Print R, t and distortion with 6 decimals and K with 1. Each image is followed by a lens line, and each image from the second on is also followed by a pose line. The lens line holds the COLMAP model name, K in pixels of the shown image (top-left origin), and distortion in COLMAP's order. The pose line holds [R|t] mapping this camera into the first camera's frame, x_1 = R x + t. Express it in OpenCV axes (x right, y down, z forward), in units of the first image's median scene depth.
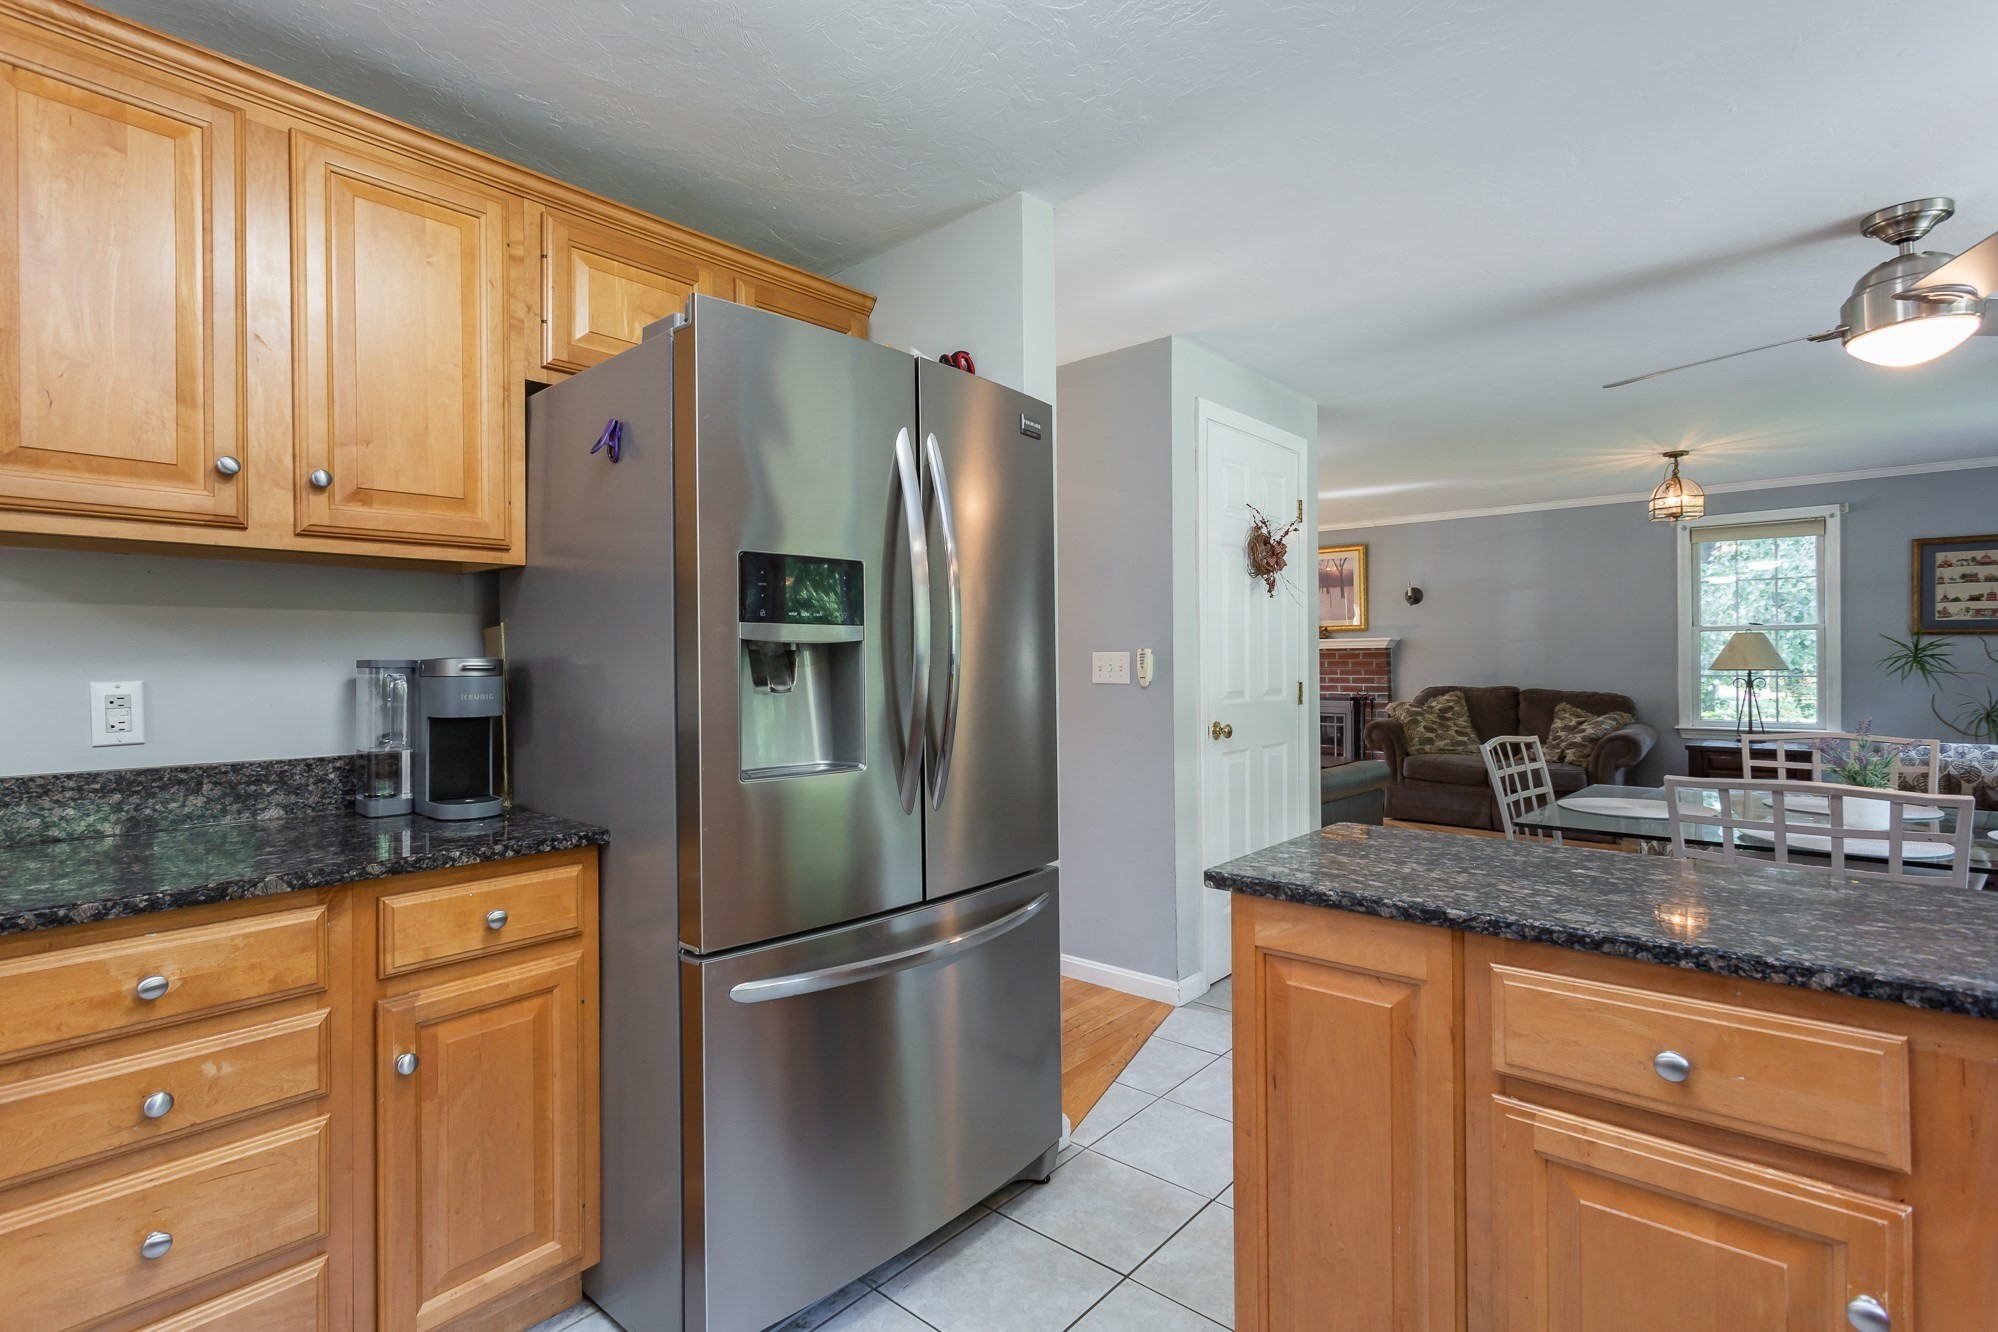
lens RADIAL K [[935.6, 0, 999.0], [0, 935.6, 666.0], [0, 0, 1]] dist [-0.001953, 0.000555]
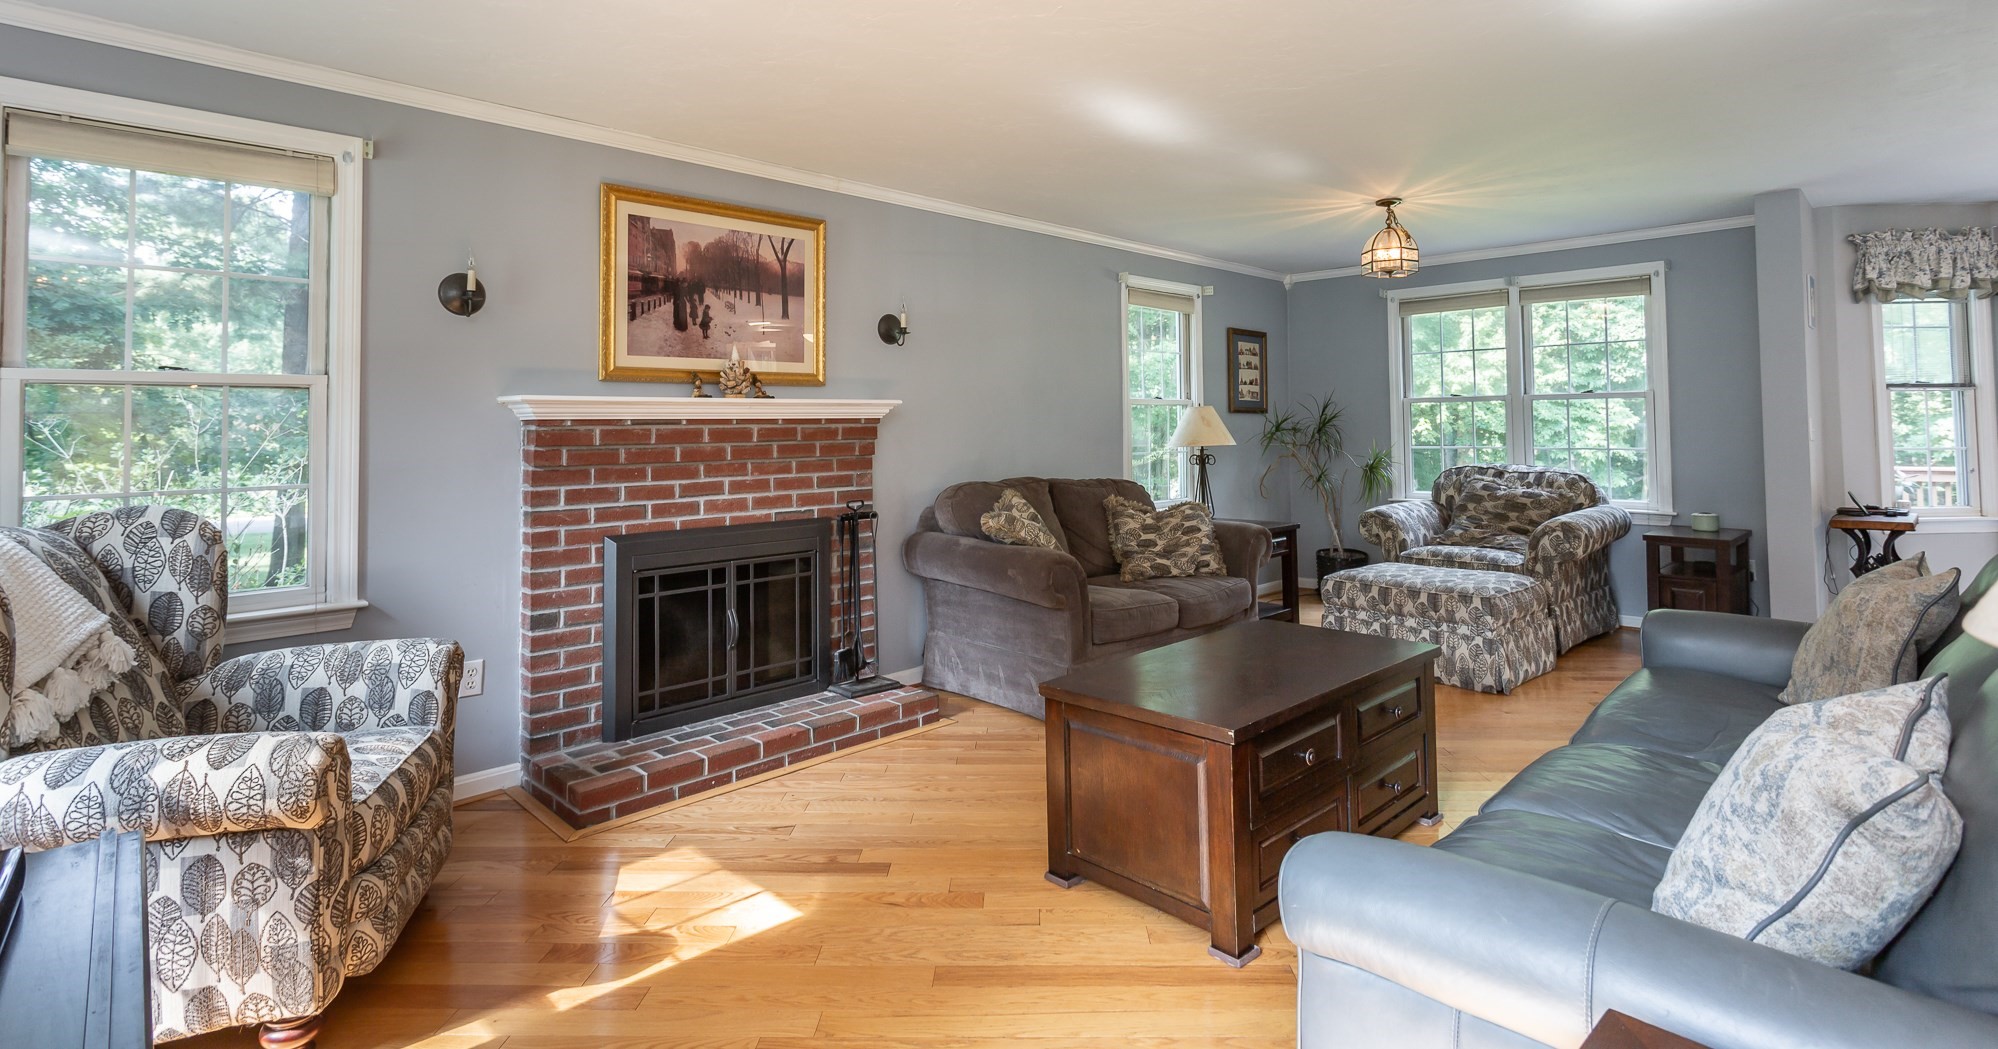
lens RADIAL K [[953.6, 0, 999.8], [0, 953.6, 397.7], [0, 0, 1]] dist [0.001008, 0.000390]
pose [[0.070376, 0.039454, 0.996740, -0.150514], [0.020099, 0.998959, -0.040961, -0.008220], [-0.997318, 0.022916, 0.069510, 0.994287]]
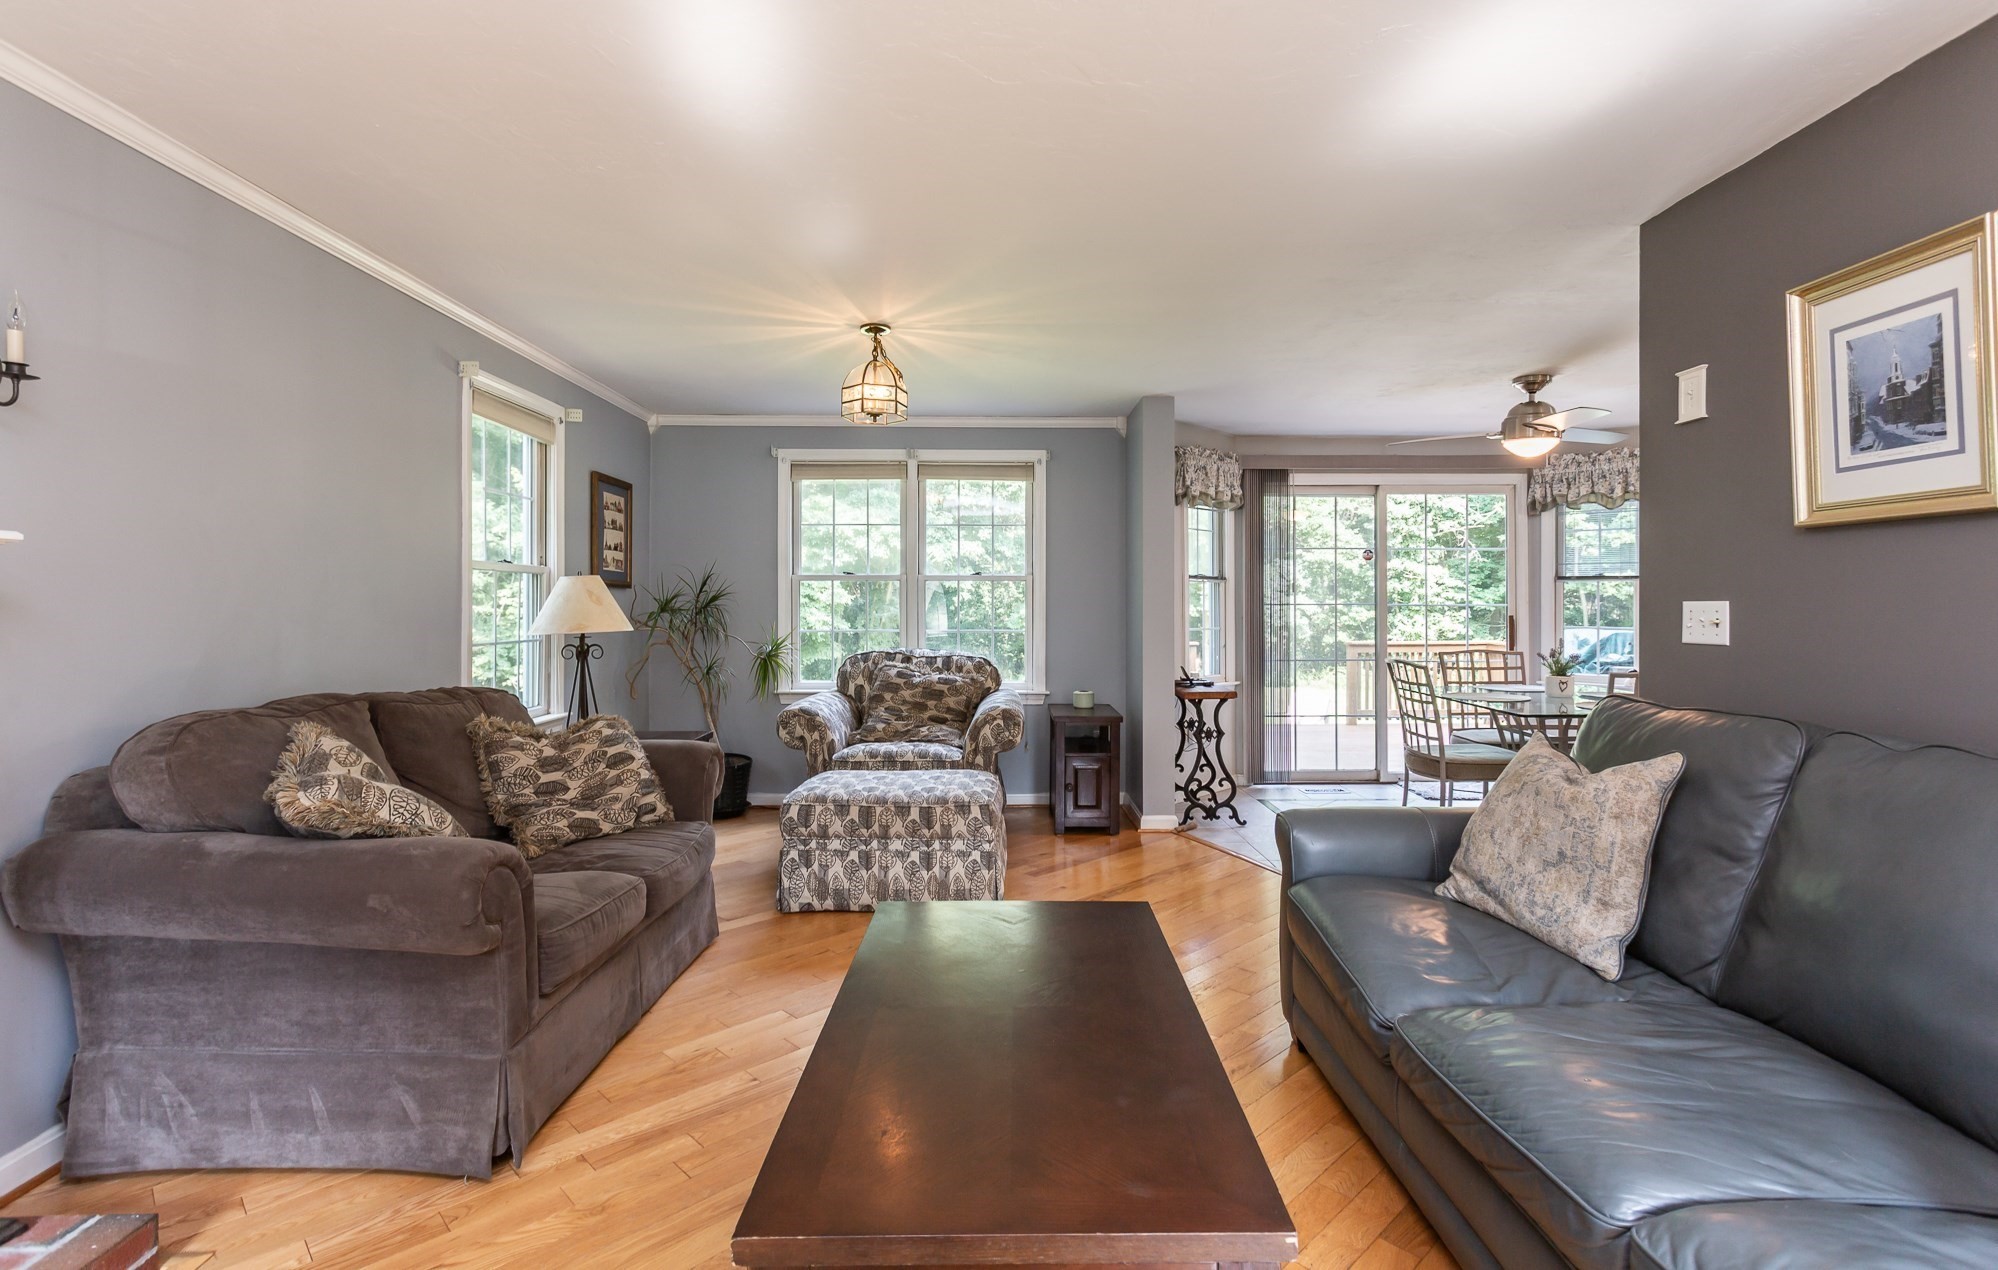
lens RADIAL K [[952.5, 0, 1004.1], [0, 952.5, 604.2], [0, 0, 1]] dist [0.003474, 0.000862]
pose [[-0.669530, 0.009289, 0.742727, 0.090295], [0.012953, 0.999916, -0.000830, -0.009967], [-0.742672, 0.009065, -0.669594, 1.076713]]
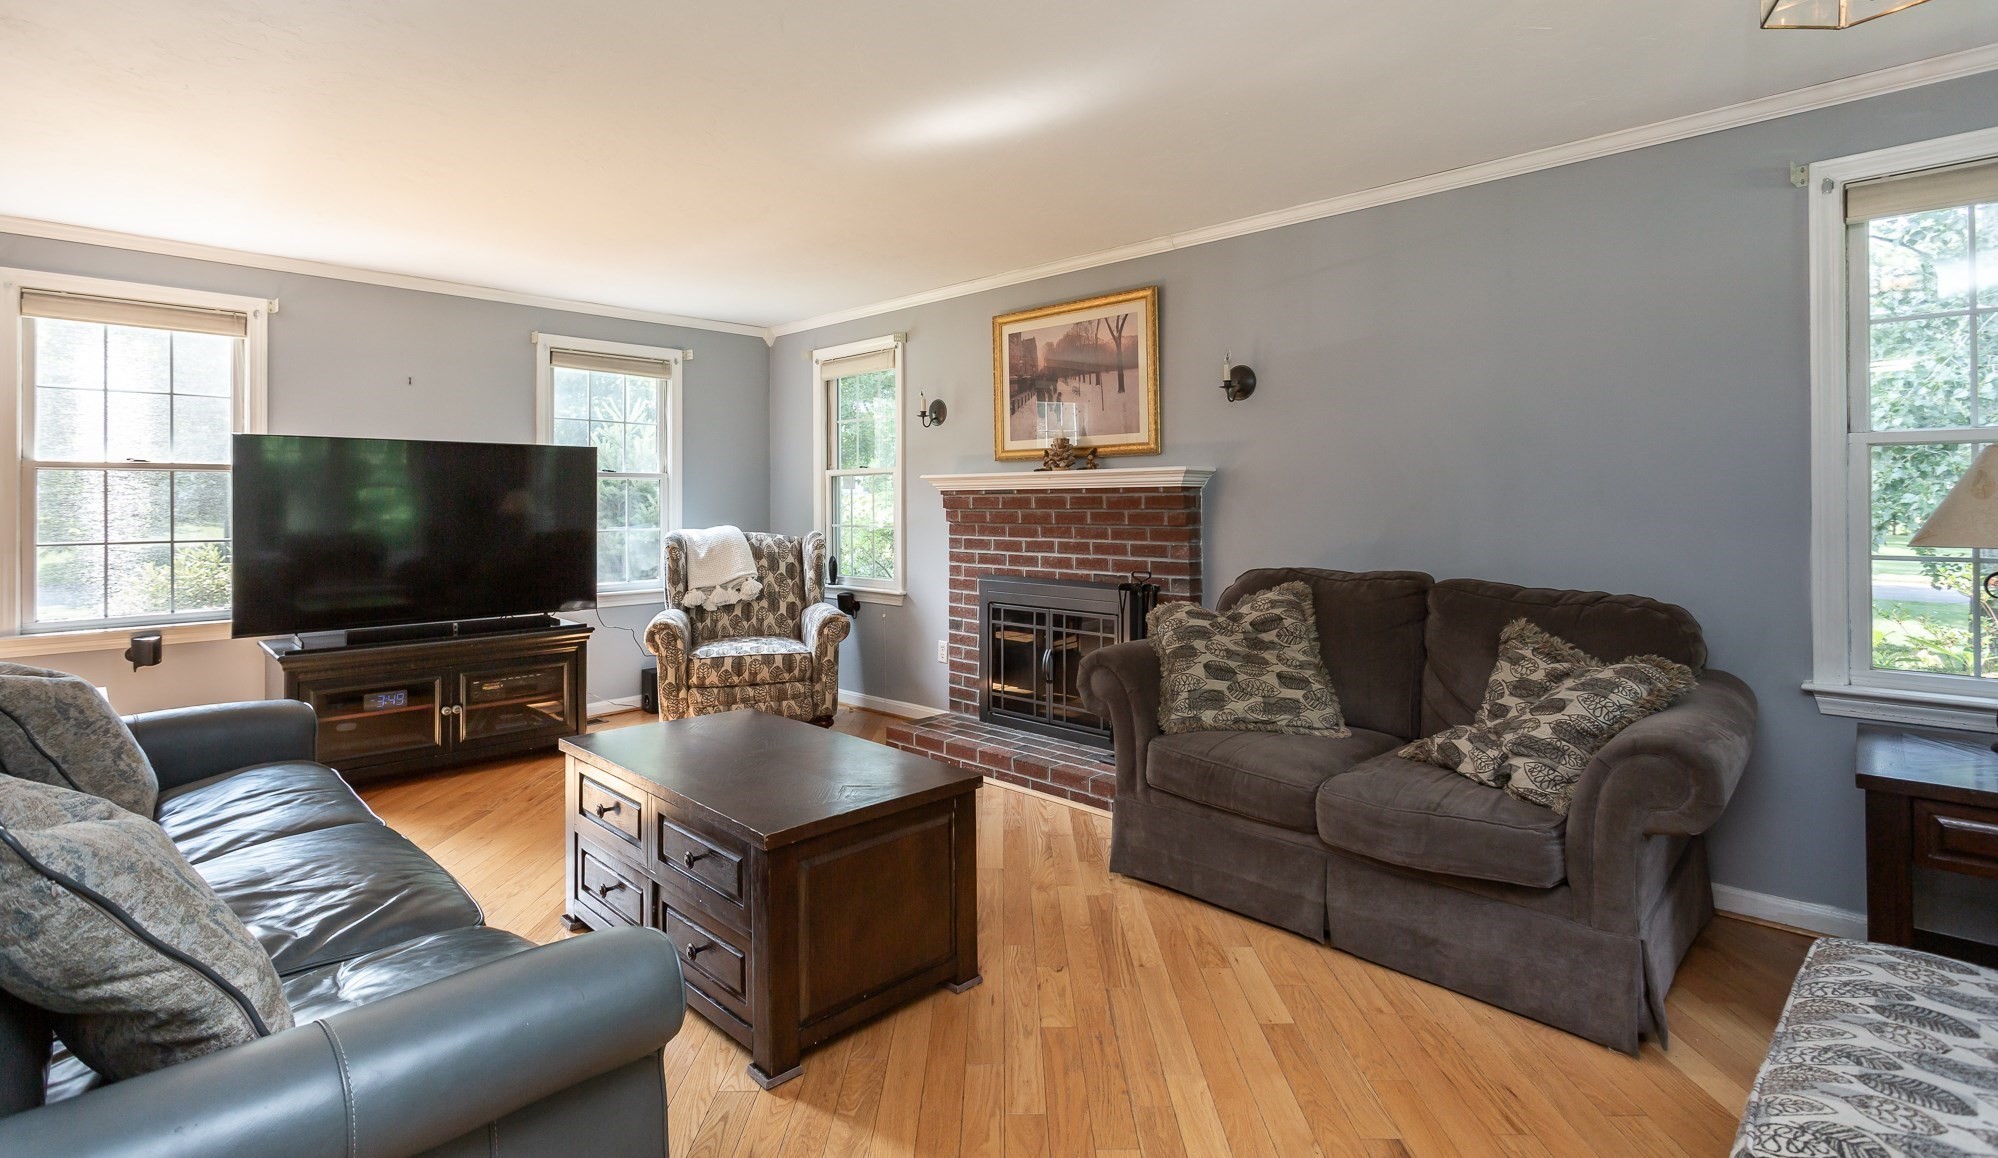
lens RADIAL K [[936.2, 0, 1001.4], [0, 936.2, 502.1], [0, 0, 1]] dist [0.001926, 0.000234]
pose [[0.999434, 0.004130, -0.033398, 0.371922], [-0.004324, 0.999974, -0.005748, -0.008843], [0.033373, 0.005889, 0.999426, 0.554513]]
